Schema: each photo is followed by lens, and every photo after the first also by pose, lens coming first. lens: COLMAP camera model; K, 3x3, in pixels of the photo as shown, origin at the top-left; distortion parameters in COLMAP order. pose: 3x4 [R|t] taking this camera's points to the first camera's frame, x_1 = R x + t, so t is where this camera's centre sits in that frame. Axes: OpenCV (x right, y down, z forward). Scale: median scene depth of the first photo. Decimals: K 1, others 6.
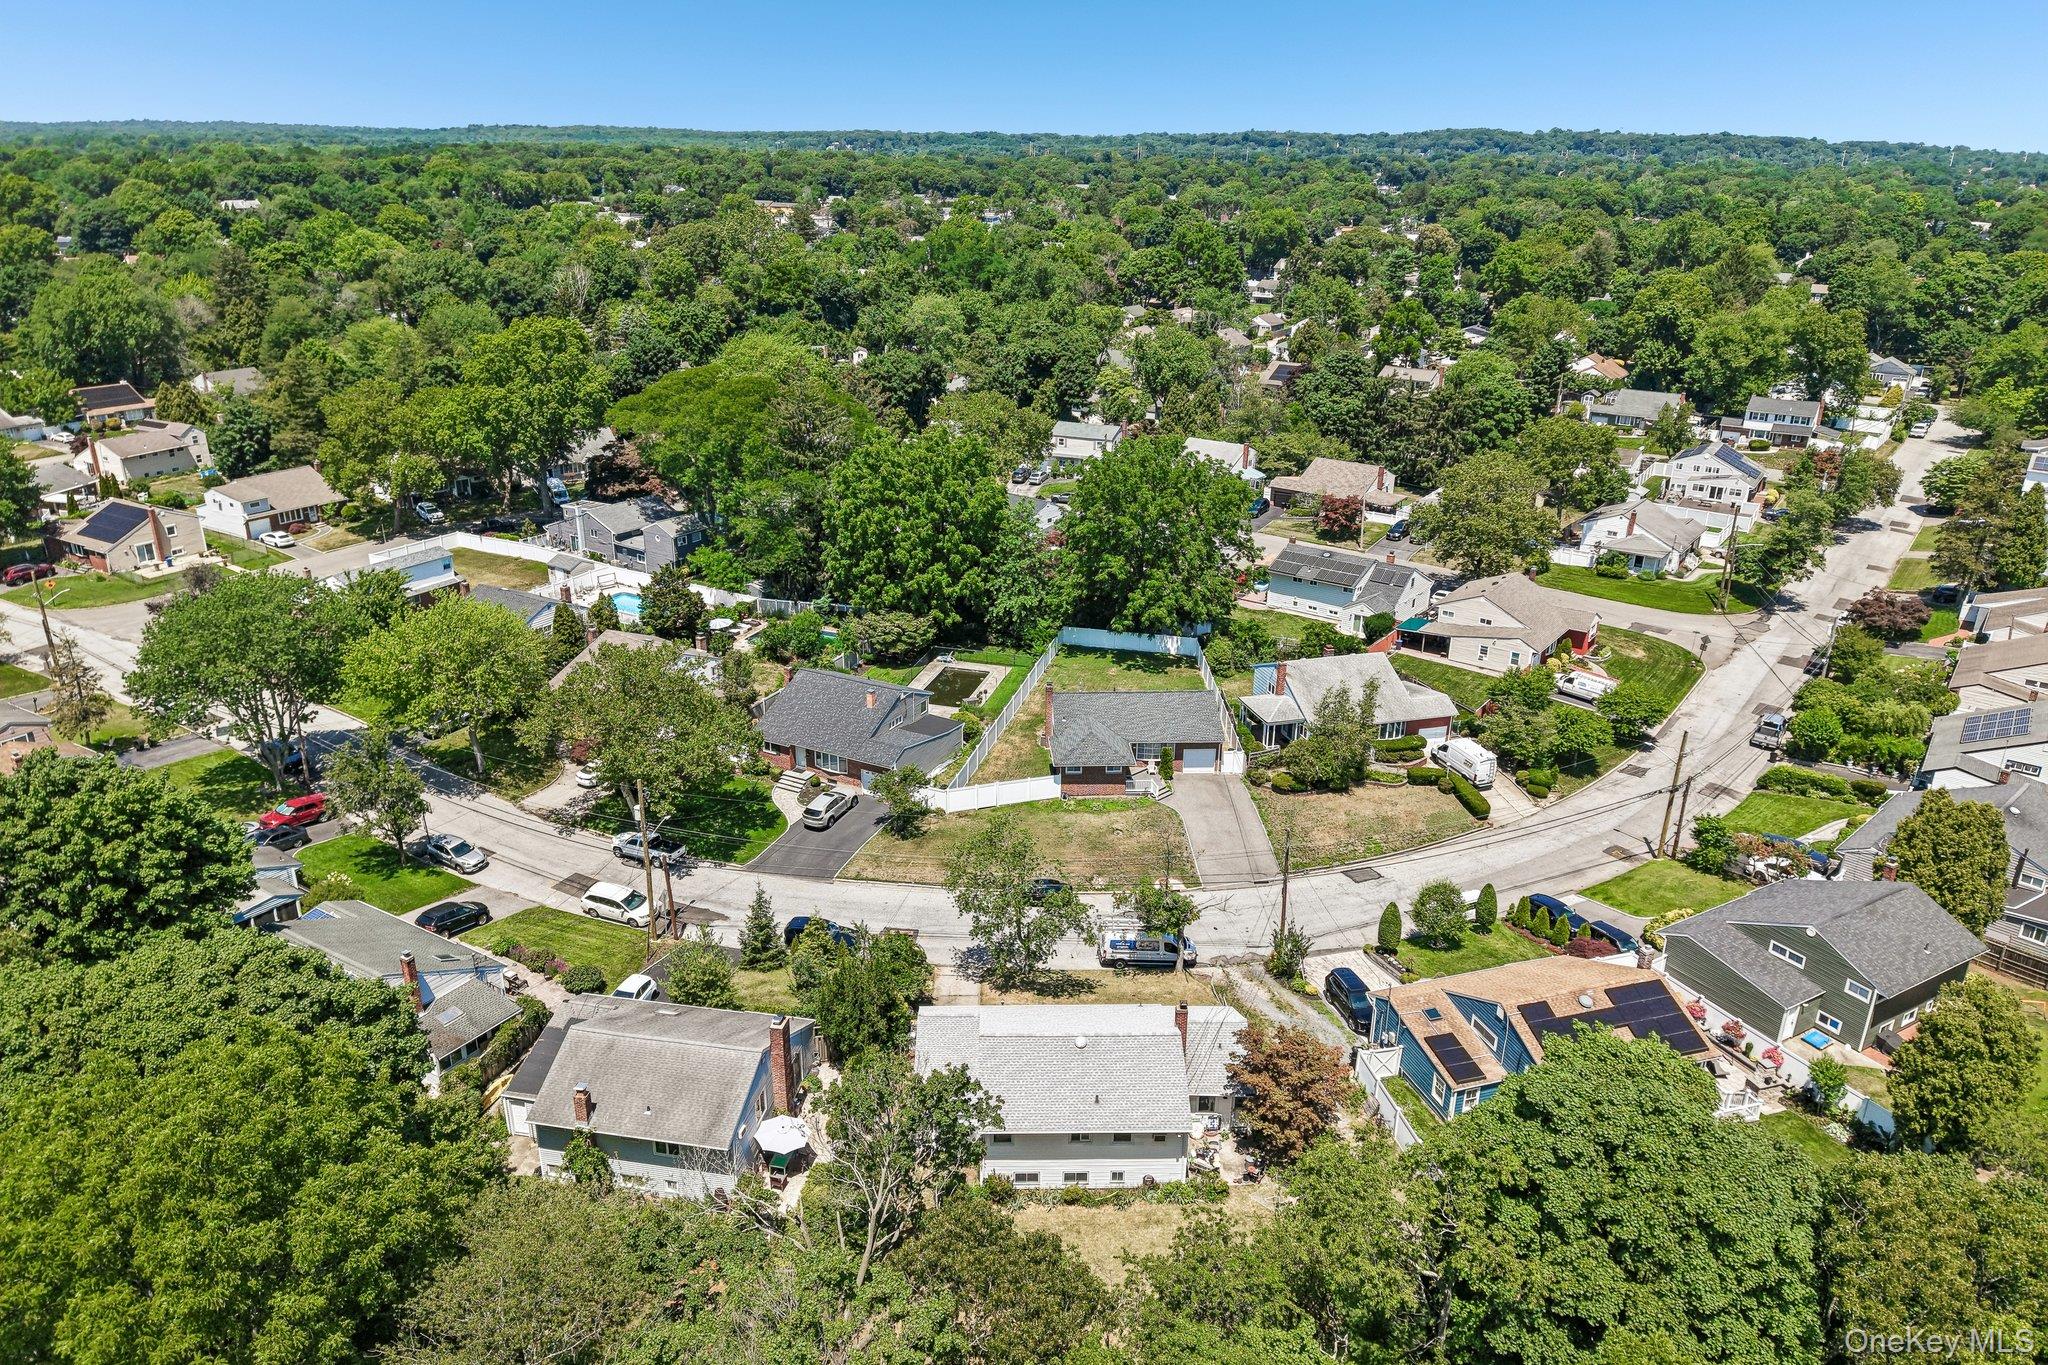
lens RADIAL K [[1409.1, 0, 1024.0], [0, 1409.1, 682.5], [0, 0, 1]] dist [0.007666, -0.000306]
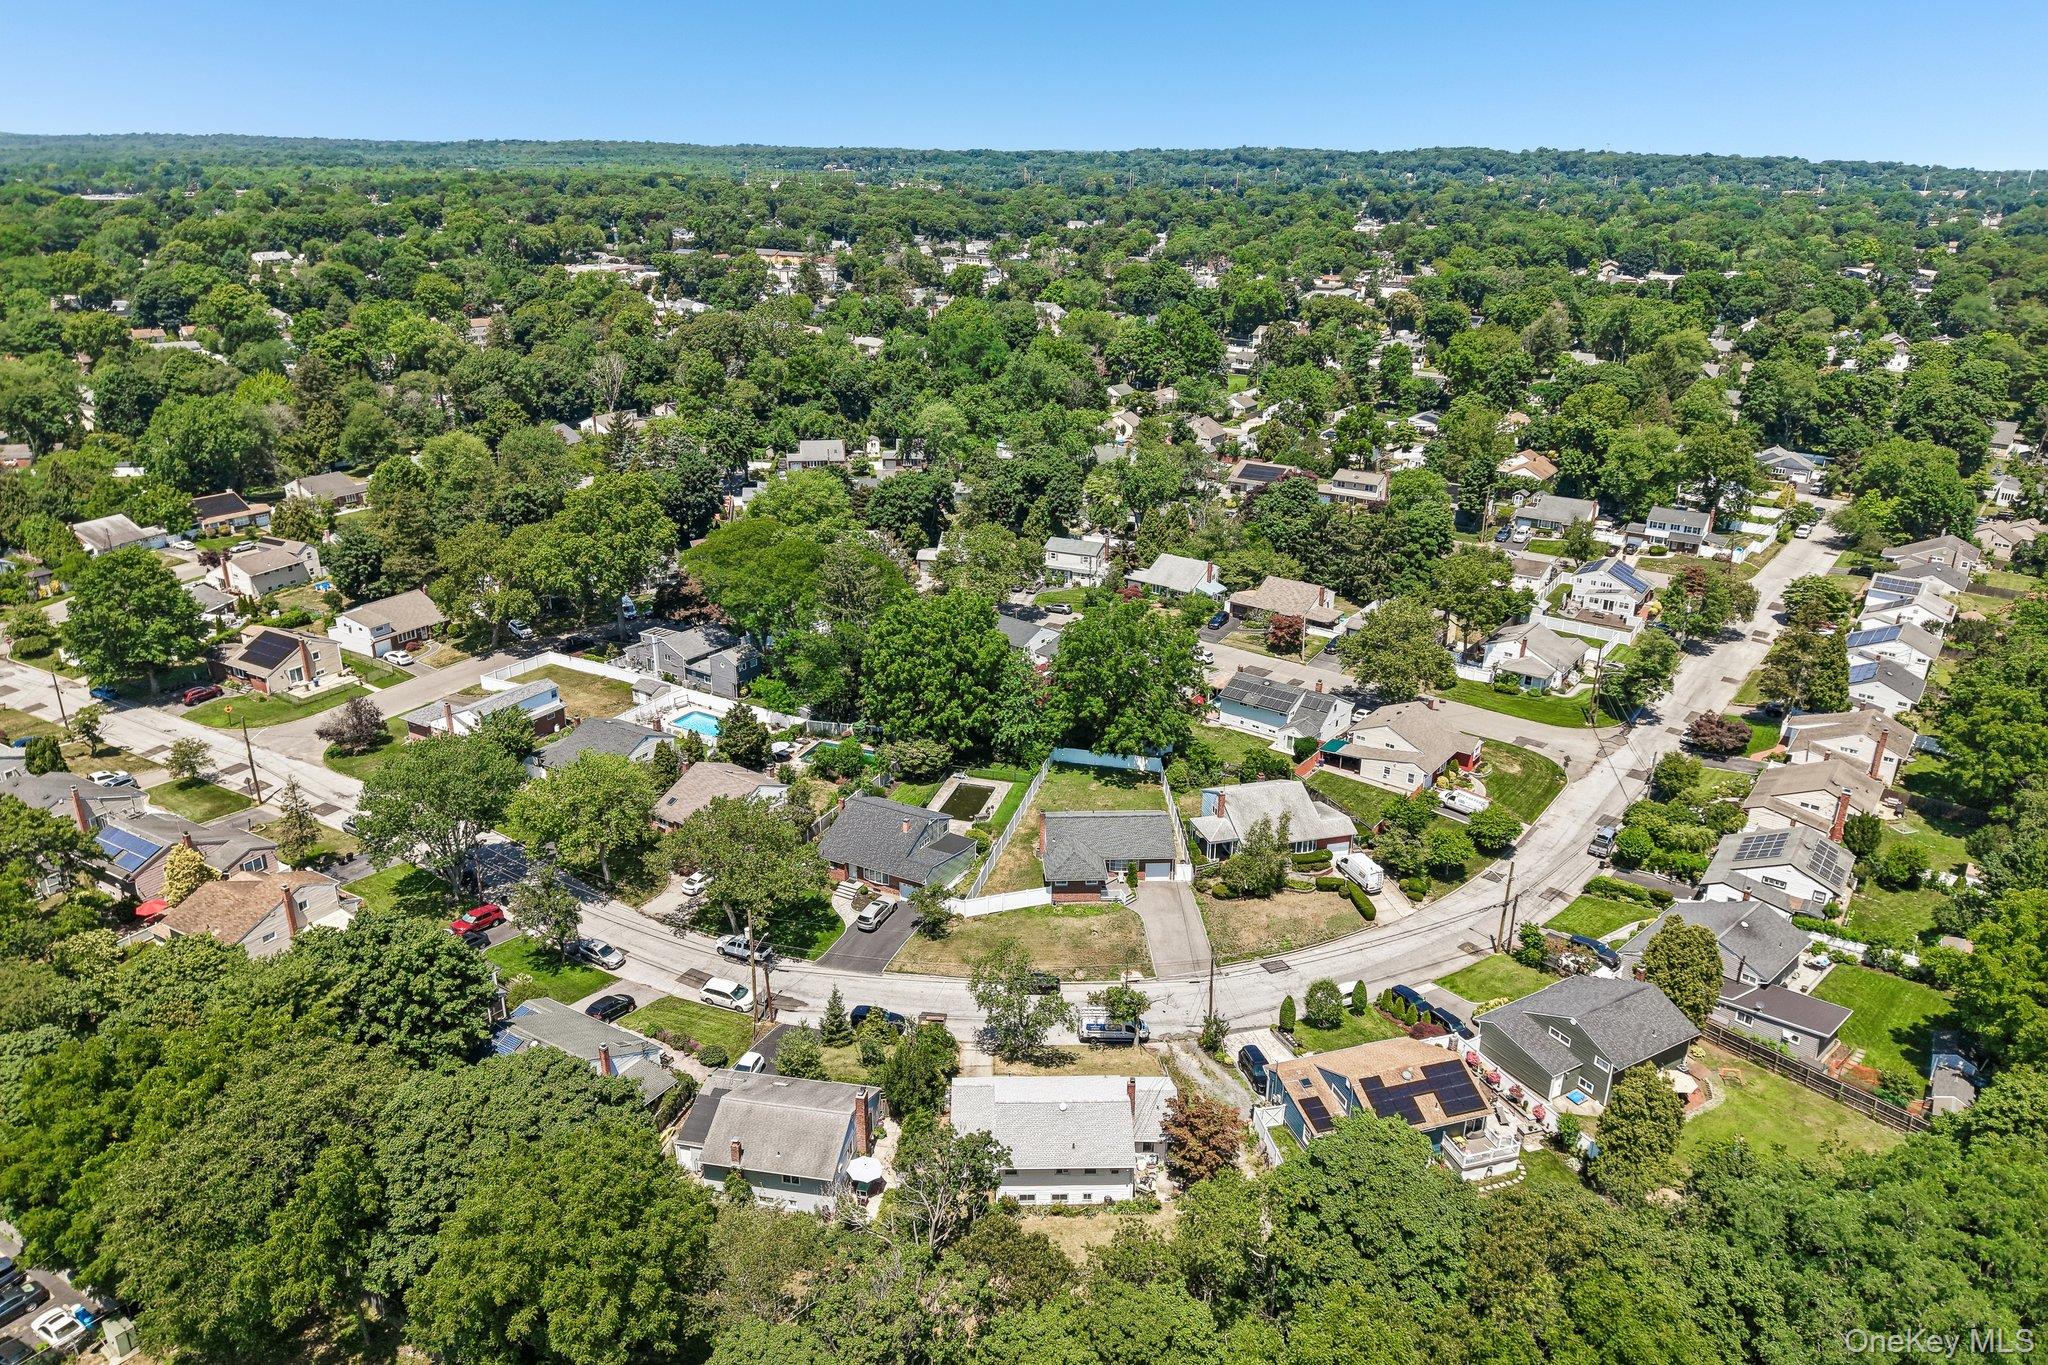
lens RADIAL K [[1381.6, 0, 1024.0], [0, 1381.6, 682.5], [0, 0, 1]] dist [0.016614, -0.004590]
pose [[0.999993, -0.002778, 0.002567, -0.002194], [0.002805, 0.999942, -0.010379, -0.104599], [-0.002538, 0.010386, 0.999943, -0.276074]]
